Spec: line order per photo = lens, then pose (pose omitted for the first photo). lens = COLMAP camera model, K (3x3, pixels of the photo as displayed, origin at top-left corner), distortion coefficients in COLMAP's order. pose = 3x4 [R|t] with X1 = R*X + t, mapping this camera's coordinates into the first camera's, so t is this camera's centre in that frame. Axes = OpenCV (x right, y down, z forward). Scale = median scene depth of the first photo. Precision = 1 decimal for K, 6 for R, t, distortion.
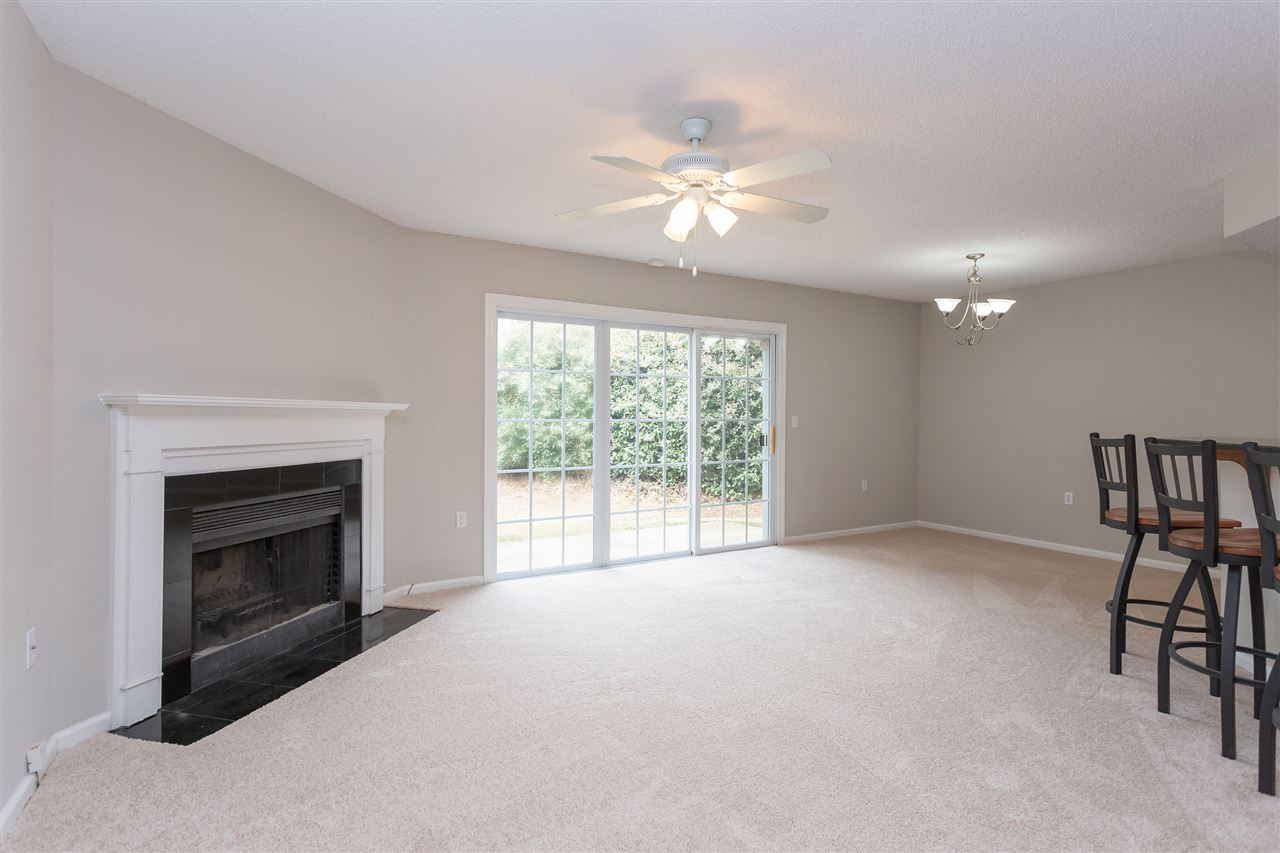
lens RADIAL K [[615.5, 0, 638.7], [0, 615.5, 413.6], [0, 0, 1]] dist [0.002716, 0.000413]
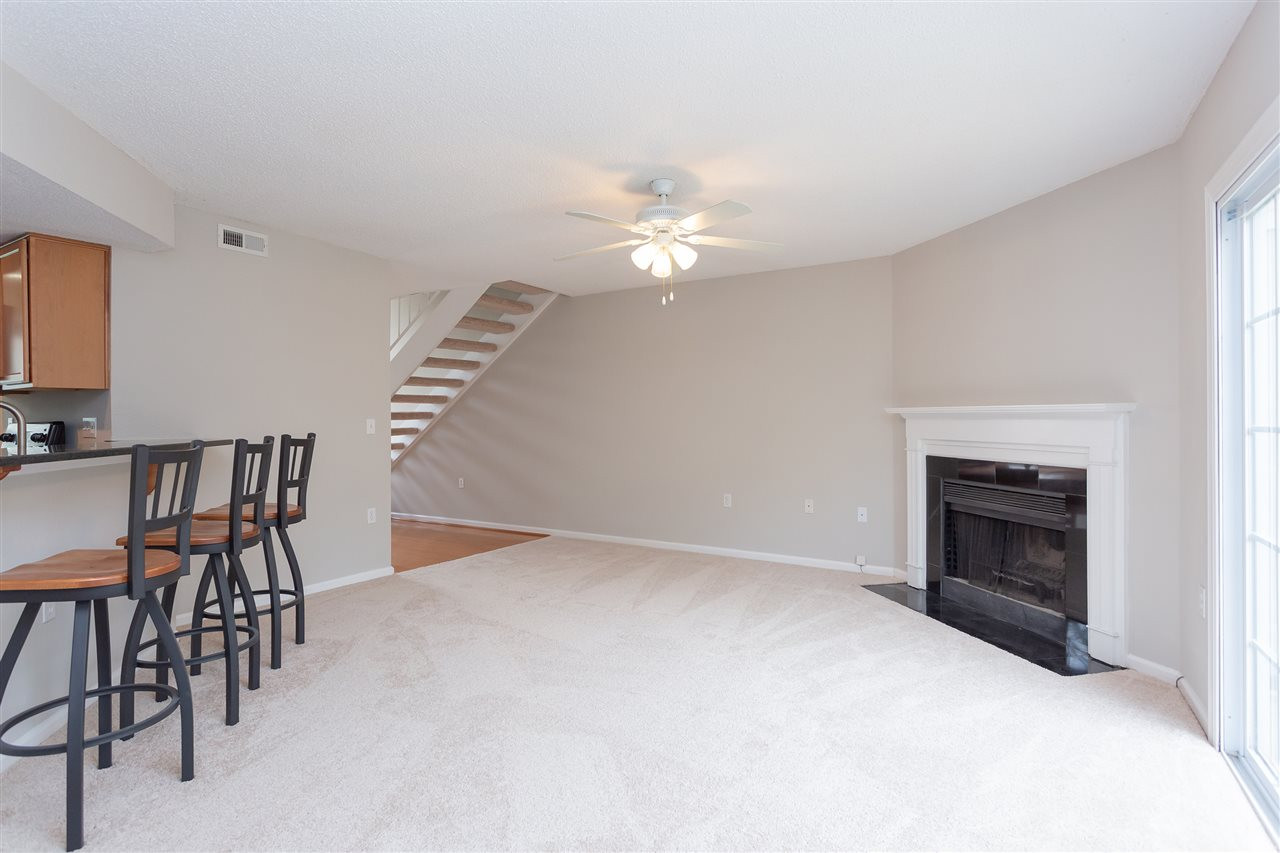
lens RADIAL K [[632.7, 0, 639.3], [0, 632.7, 419.2], [0, 0, 1]] dist [0.003775, 0.002059]
pose [[-0.879325, 0.005312, -0.476193, 0.356587], [0.007560, 0.999967, -0.002805, 0.001169], [0.476163, -0.006067, -0.879336, 1.018409]]
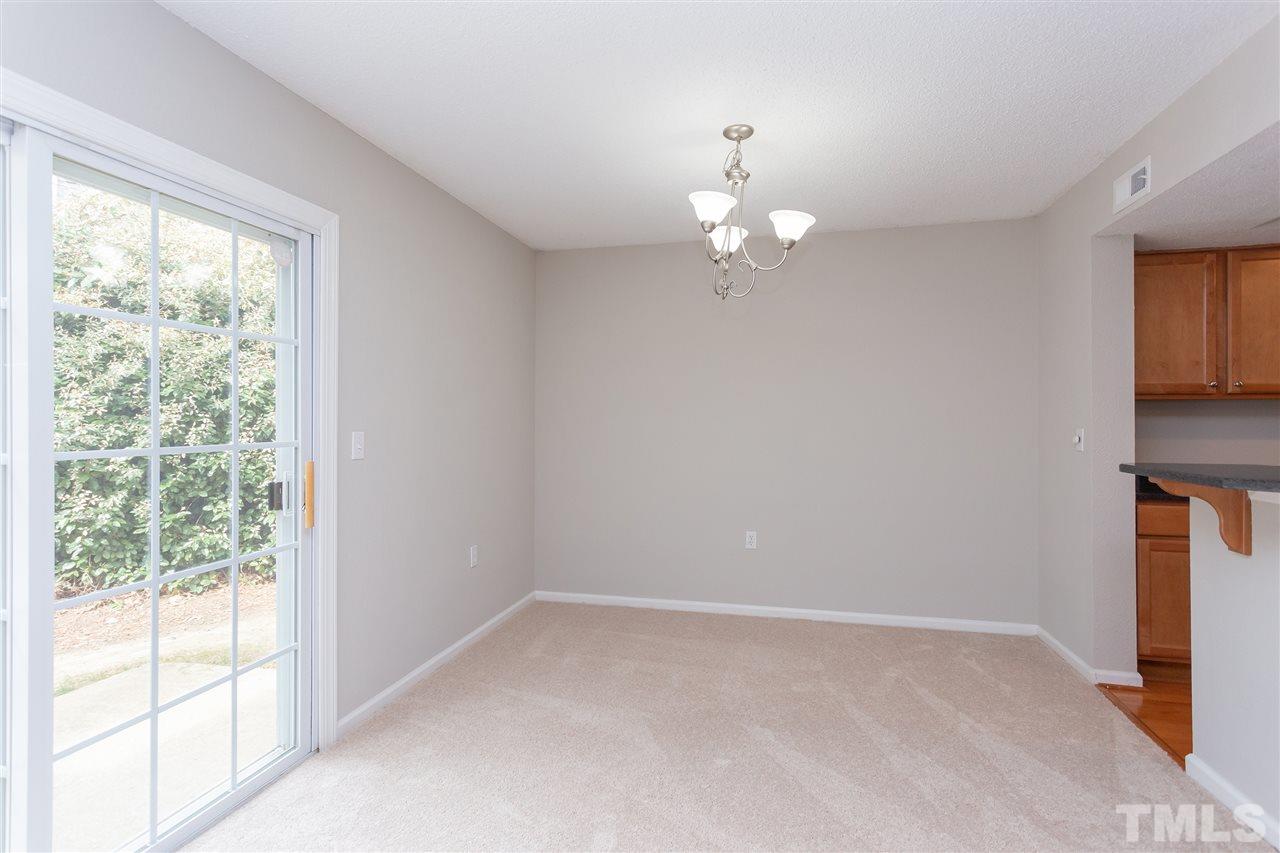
lens RADIAL K [[632.7, 0, 639.3], [0, 632.7, 419.2], [0, 0, 1]] dist [0.003775, 0.002059]
pose [[0.700079, -0.004273, 0.714053, 0.049322], [0.003685, 0.999990, 0.002371, -0.003858], [-0.714056, 0.000971, 0.700088, 0.364796]]
